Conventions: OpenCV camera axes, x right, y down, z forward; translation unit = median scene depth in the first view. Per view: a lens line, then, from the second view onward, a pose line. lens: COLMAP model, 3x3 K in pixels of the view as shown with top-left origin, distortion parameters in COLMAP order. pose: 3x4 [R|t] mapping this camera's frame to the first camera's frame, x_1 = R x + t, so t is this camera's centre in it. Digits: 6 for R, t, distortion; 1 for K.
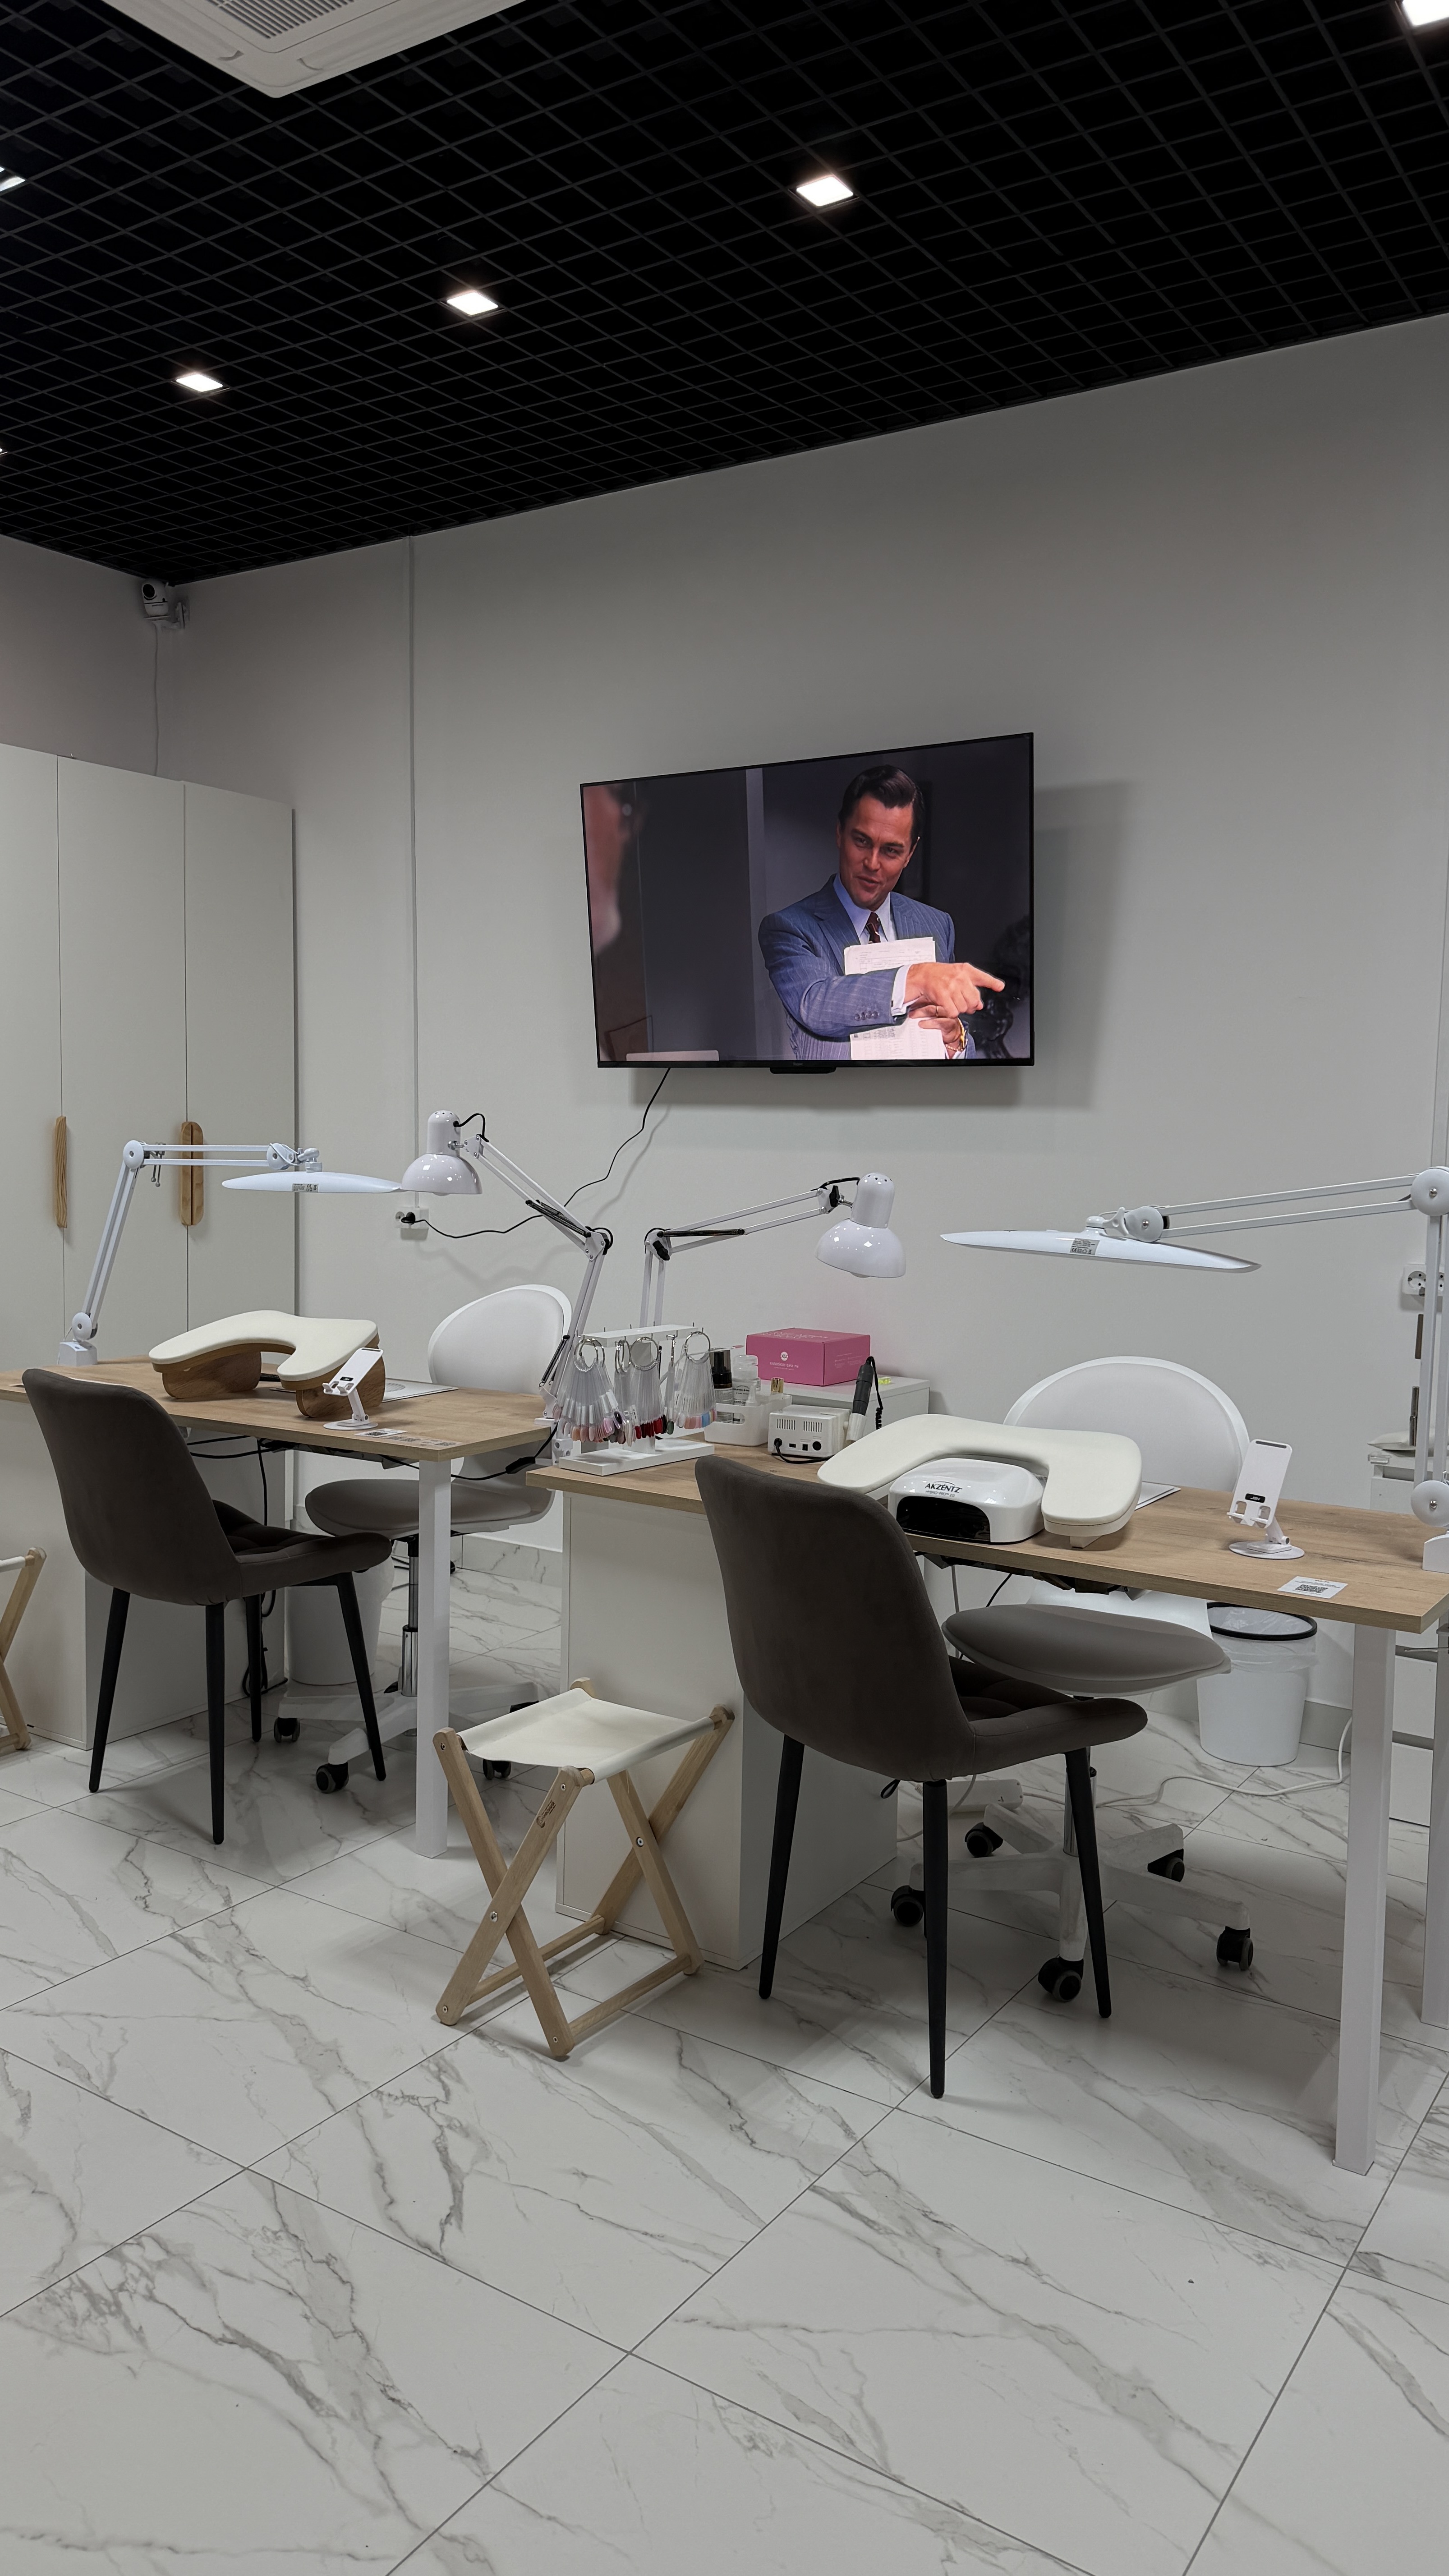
lens RADIAL K [[1834.0, 0, 724.9], [0, 1834.0, 1285.7], [0, 0, 1]] dist [0.051110, -0.045074]
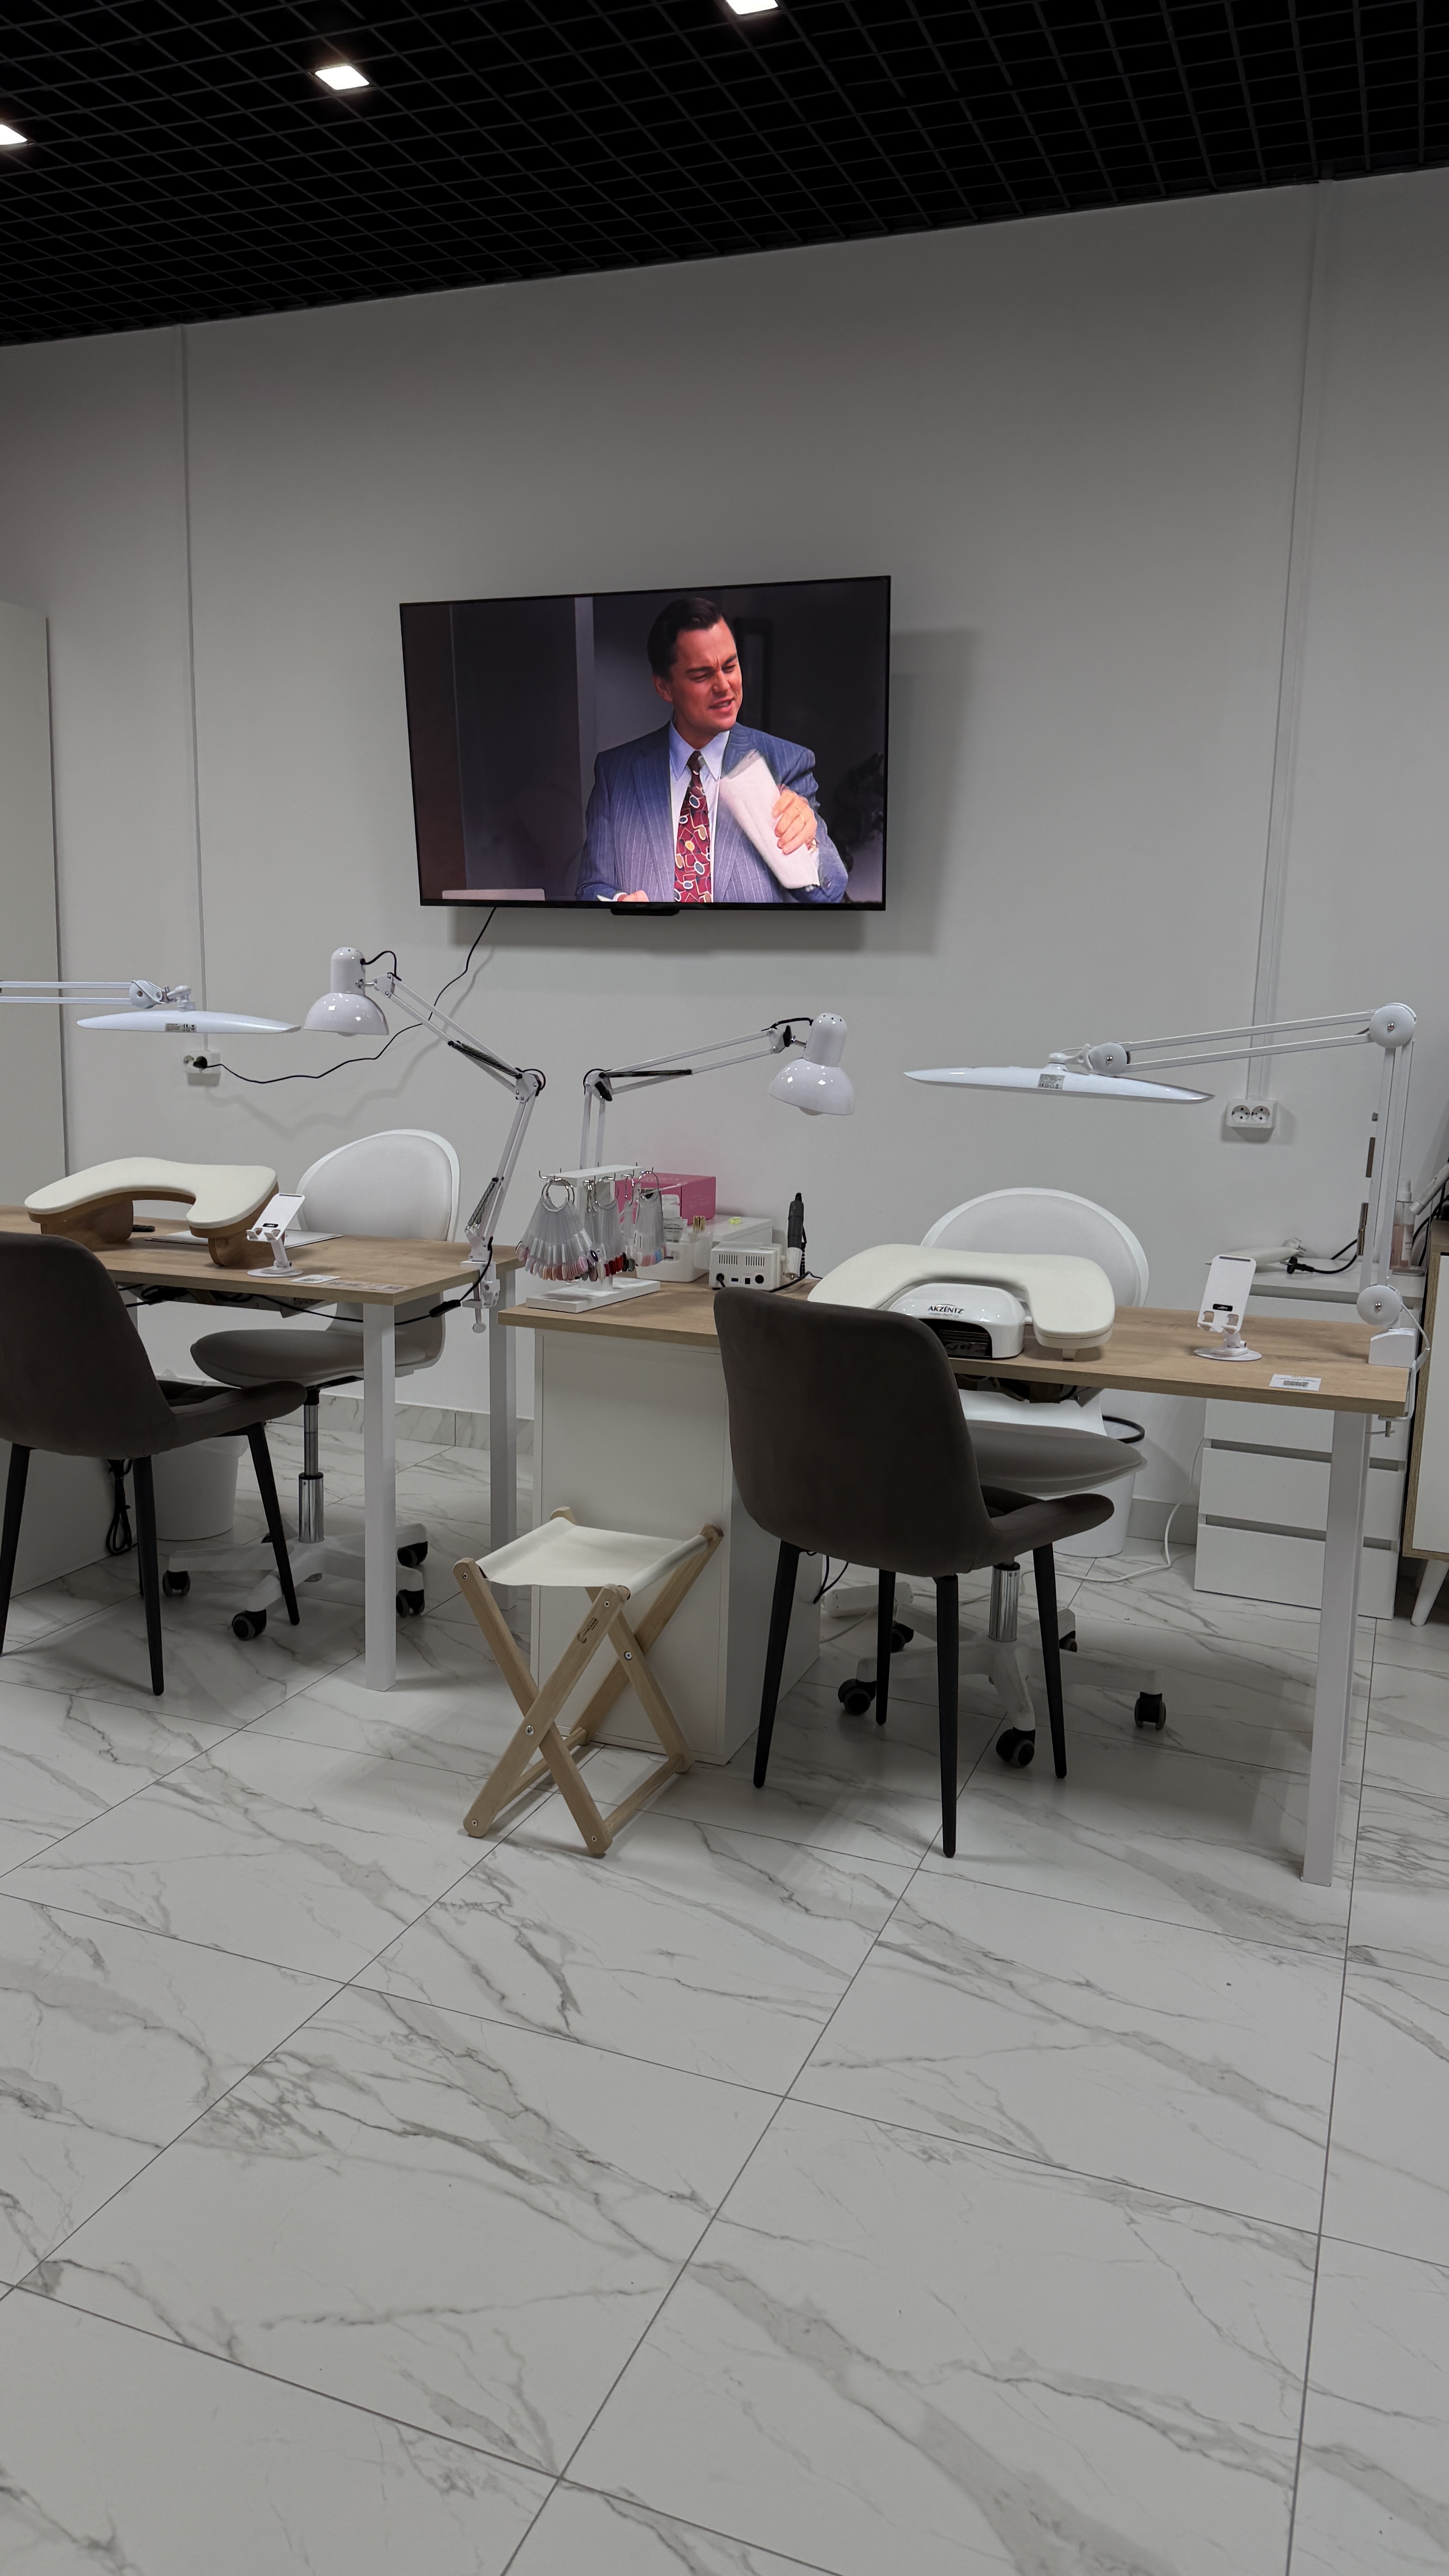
lens RADIAL K [[1834.0, 0, 677.2], [0, 1834.0, 1296.3], [0, 0, 1]] dist [0.051110, -0.045074]
pose [[0.978168, -0.032448, 0.205267, -0.221210], [0.014266, 0.995890, 0.089446, 0.004268], [-0.207325, -0.084565, 0.974610, -0.007007]]
